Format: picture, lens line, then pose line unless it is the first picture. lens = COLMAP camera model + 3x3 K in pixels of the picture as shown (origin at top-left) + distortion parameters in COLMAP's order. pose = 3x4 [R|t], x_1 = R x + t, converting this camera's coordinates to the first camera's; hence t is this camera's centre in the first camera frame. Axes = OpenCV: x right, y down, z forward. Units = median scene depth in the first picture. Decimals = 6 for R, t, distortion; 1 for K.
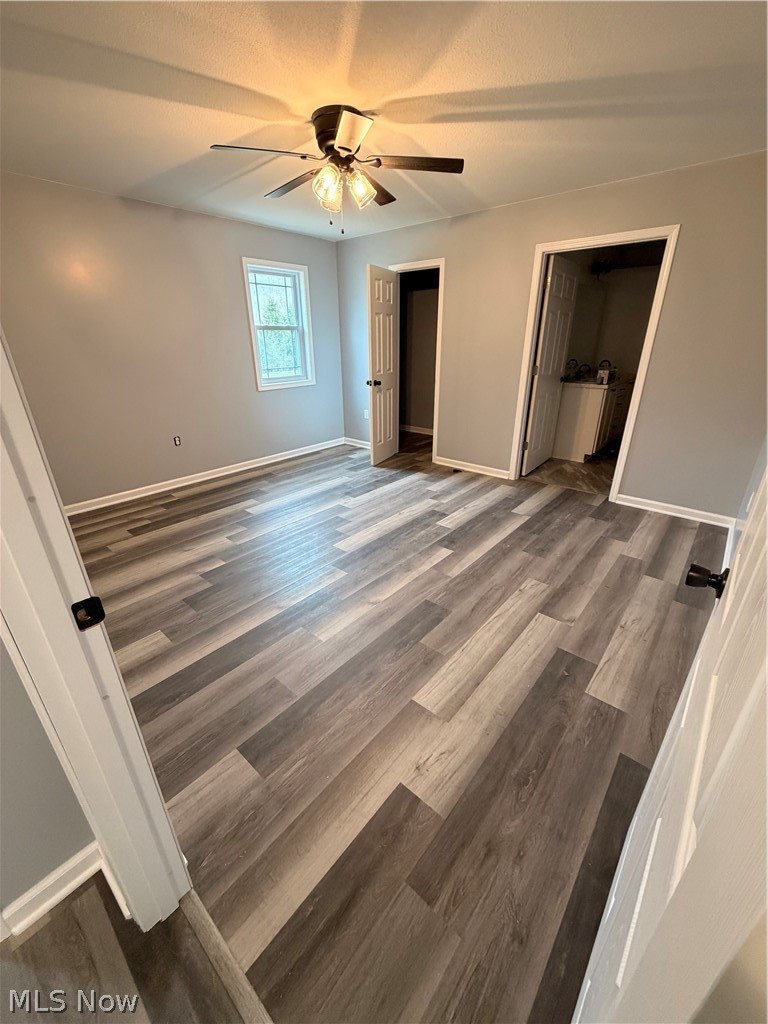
lens RADIAL K [[408.6, 0, 381.2], [0, 408.6, 511.5], [0, 0, 1]] dist [-0.000128, 0.000100]
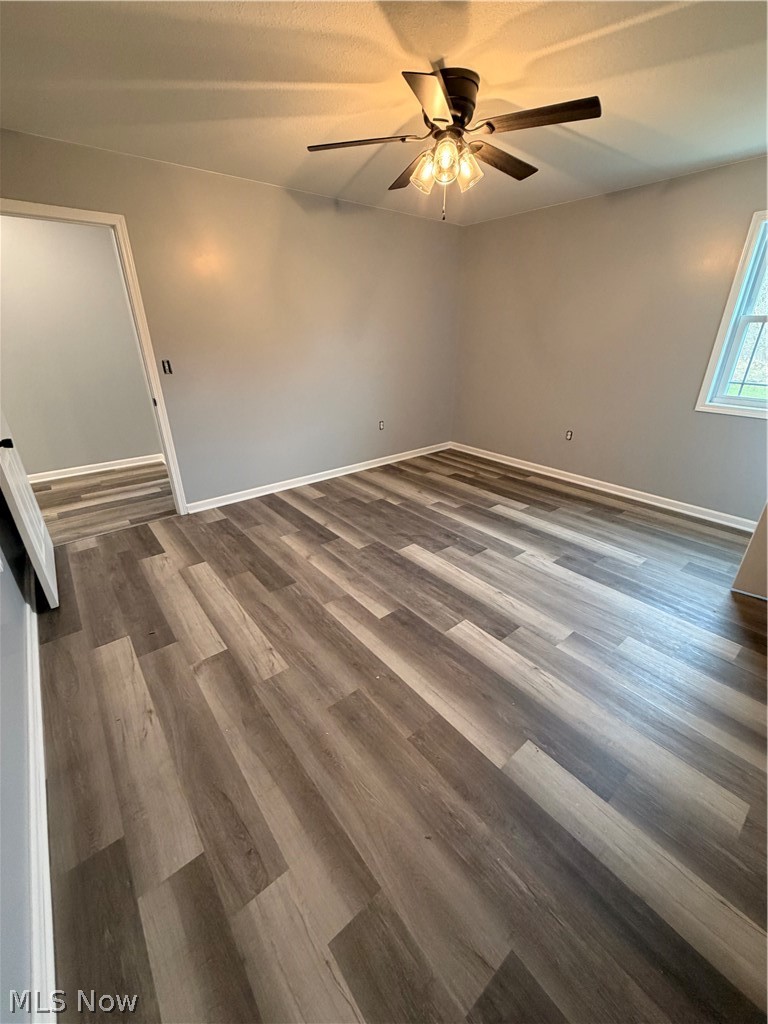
lens RADIAL K [[408.6, 0, 382.7], [0, 408.6, 514.3], [0, 0, 1]] dist [-0.000128, 0.000100]
pose [[-0.181531, 0.415249, -0.891412, 0.793136], [-0.383930, 0.804606, 0.452997, -0.418275], [0.905342, 0.424473, 0.013366, 0.929595]]
